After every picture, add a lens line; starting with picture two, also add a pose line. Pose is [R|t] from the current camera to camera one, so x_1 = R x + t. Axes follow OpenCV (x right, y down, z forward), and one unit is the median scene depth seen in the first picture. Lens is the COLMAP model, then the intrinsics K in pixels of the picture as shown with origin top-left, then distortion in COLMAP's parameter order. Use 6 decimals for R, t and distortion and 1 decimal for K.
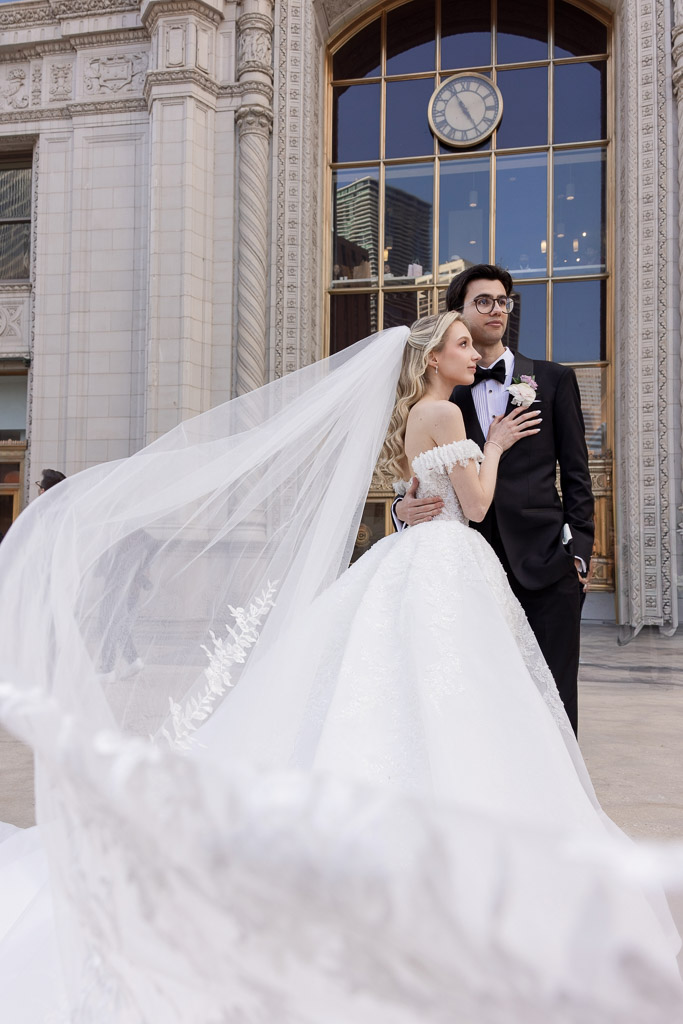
lens RADIAL K [[812.1, 0, 327.1], [0, 812.1, 526.6], [0, 0, 1]] dist [0.126059, -0.142946]
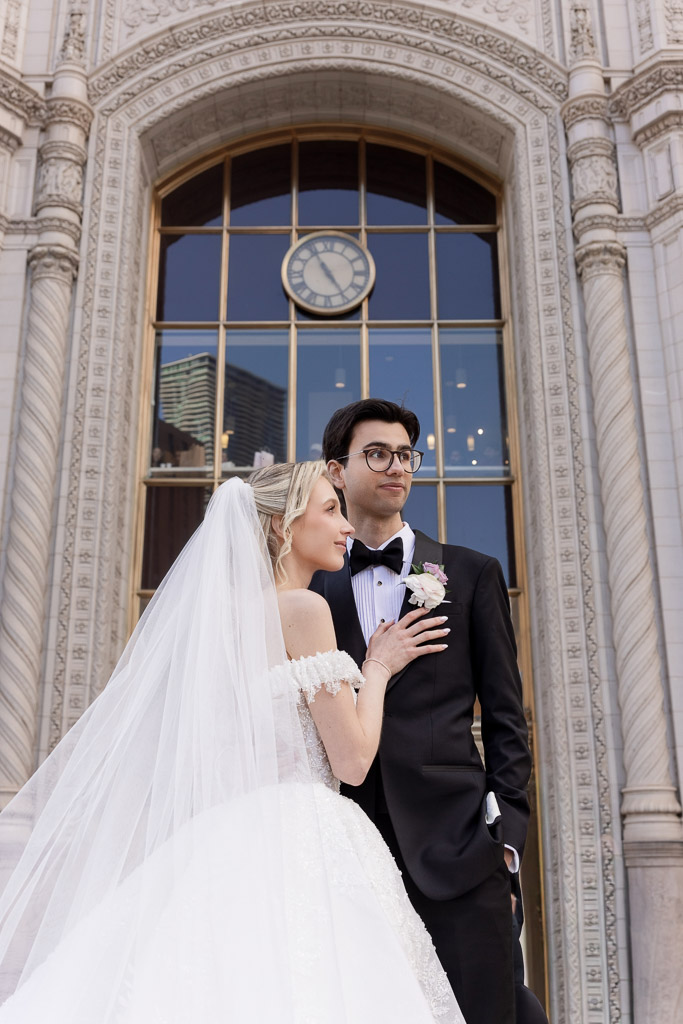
lens RADIAL K [[1149.6, 0, 336.2], [0, 1149.6, 510.8], [0, 0, 1]] dist [-0.018981, -0.035715]
pose [[0.985572, 0.040630, 0.164305, 0.003593], [0.004116, 0.964718, -0.263252, 0.004106], [-0.169204, 0.260130, 0.950633, 0.022632]]
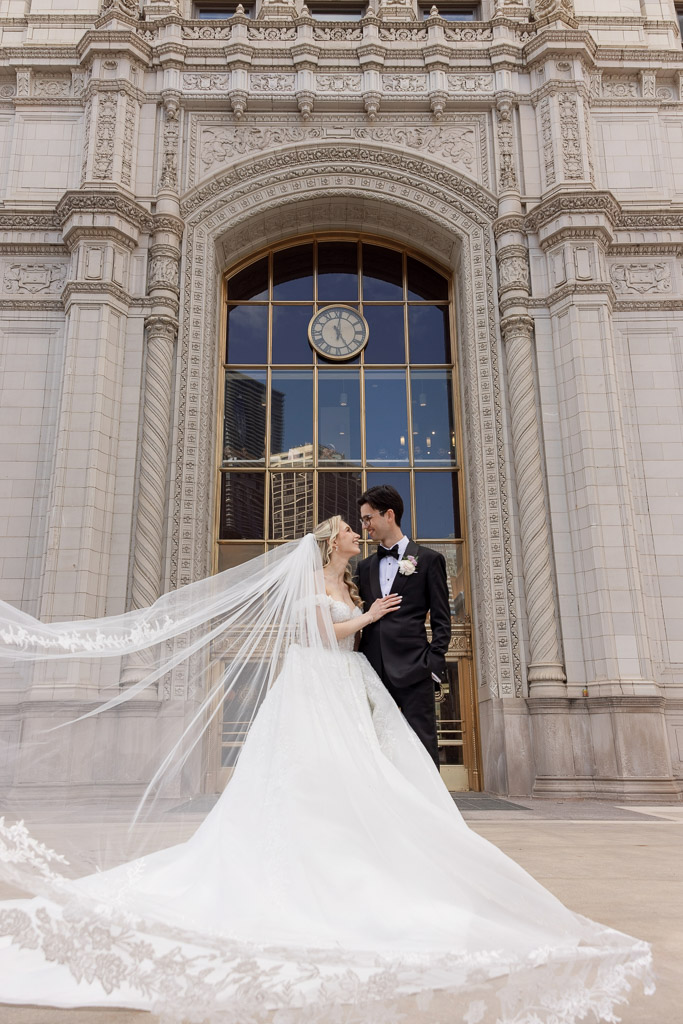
lens RADIAL K [[820.2, 0, 338.2], [0, 820.2, 505.7], [0, 0, 1]] dist [0.078190, -0.014854]
pose [[0.981381, 0.035125, 0.188830, -0.054674], [0.009323, 0.973266, -0.229493, 0.019496], [-0.191843, 0.226981, 0.954817, -0.089494]]
